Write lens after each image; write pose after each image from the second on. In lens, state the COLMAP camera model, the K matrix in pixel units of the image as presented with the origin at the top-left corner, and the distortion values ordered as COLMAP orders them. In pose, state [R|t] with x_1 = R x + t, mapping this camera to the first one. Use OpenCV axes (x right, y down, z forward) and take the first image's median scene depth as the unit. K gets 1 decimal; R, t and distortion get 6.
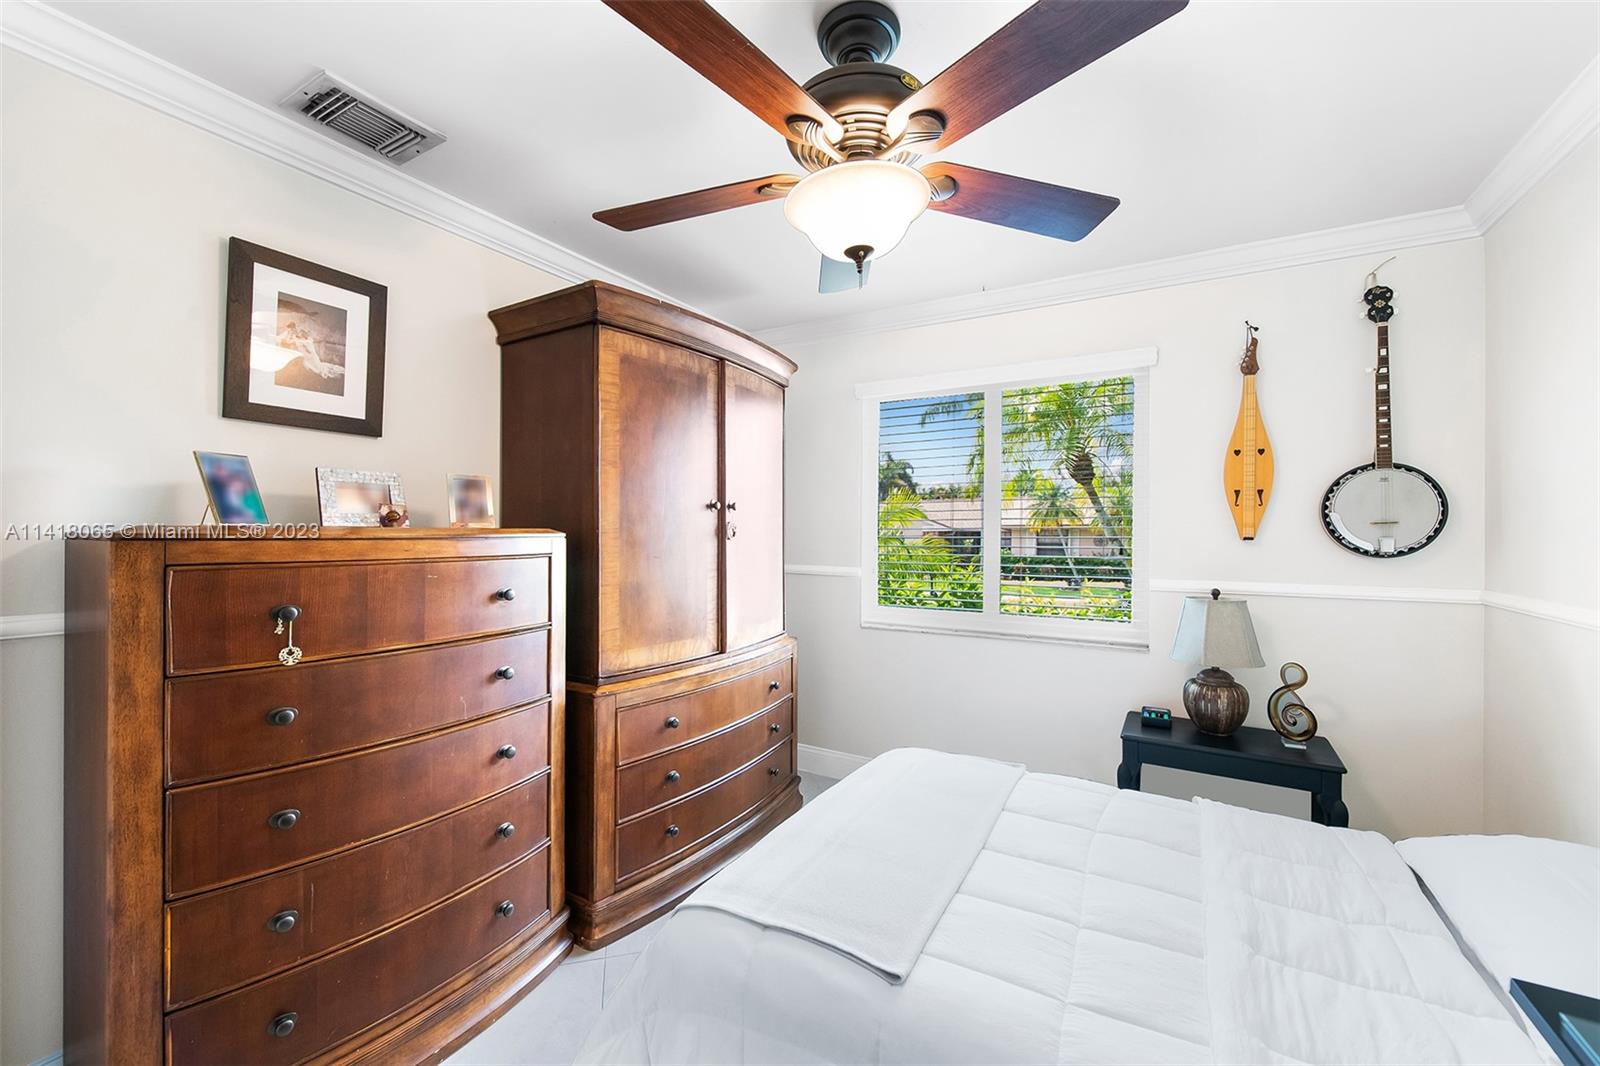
lens RADIAL K [[614.0, 0, 803.7], [0, 614.0, 552.2], [0, 0, 1]] dist [-0.000833, -0.000071]
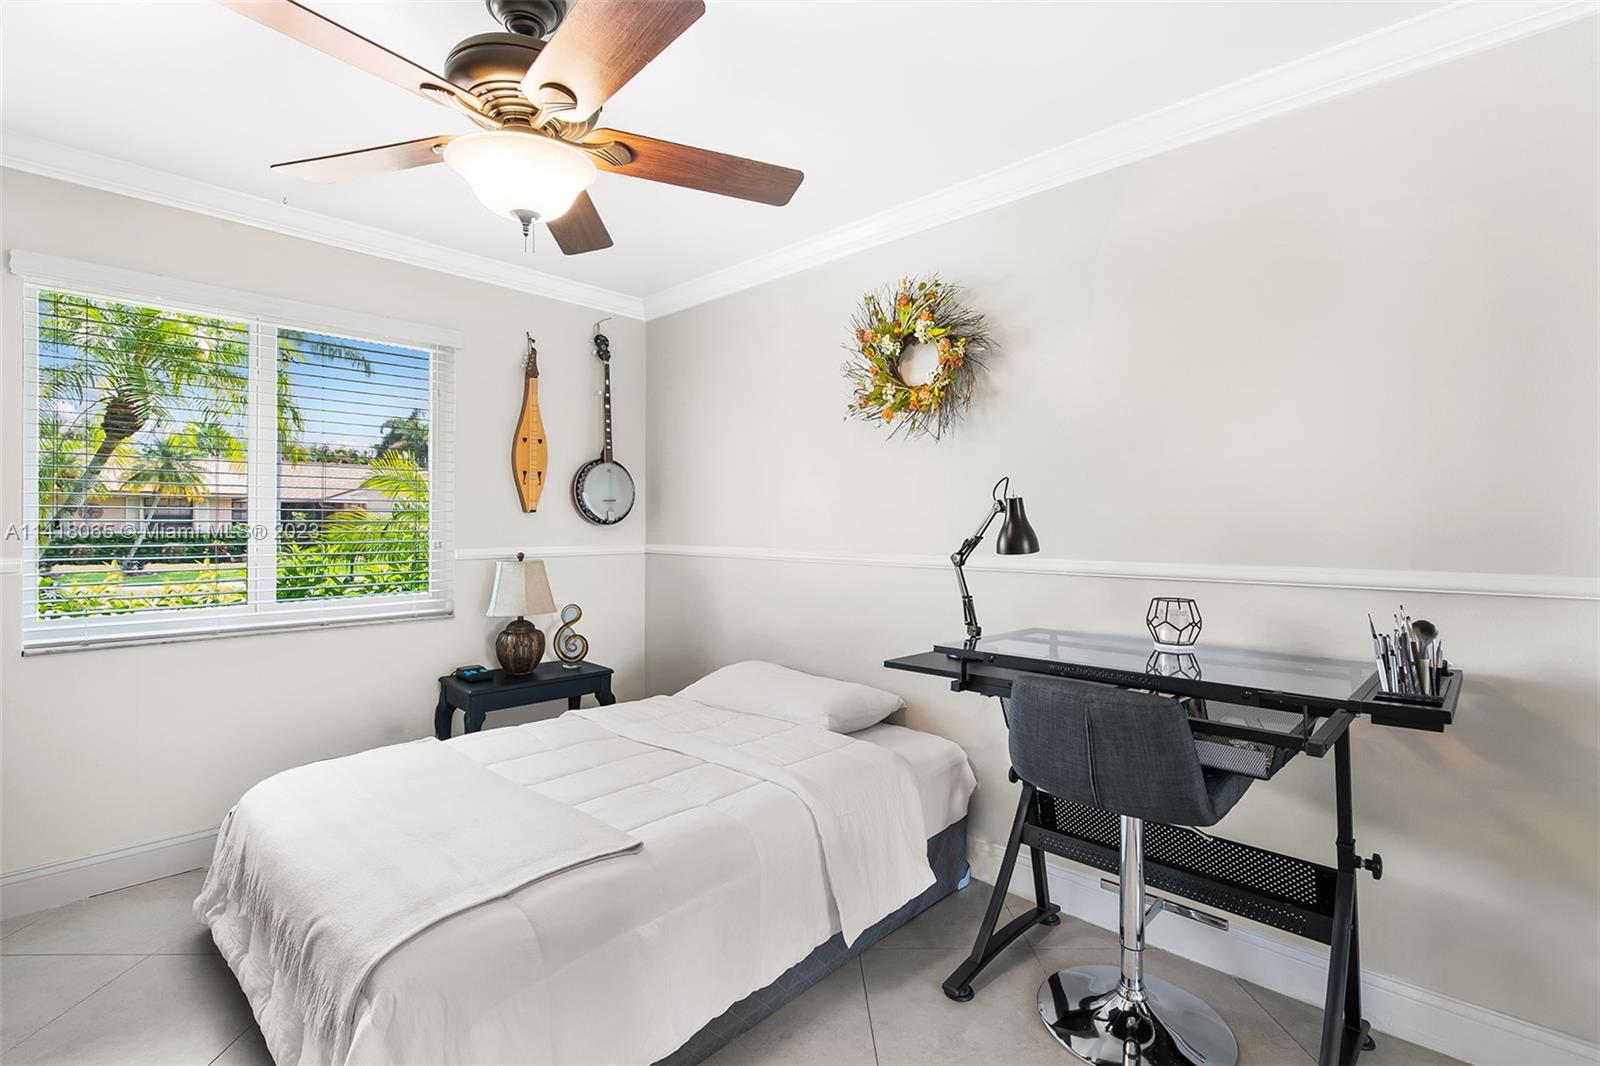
lens RADIAL K [[690.4, 0, 801.3], [0, 690.4, 525.7], [0, 0, 1]] dist [0.000390, -0.000078]
pose [[0.287822, -0.017998, 0.957515, -0.477570], [0.012739, 0.999807, 0.014964, -0.006833], [-0.957599, 0.007891, 0.287995, 0.093453]]
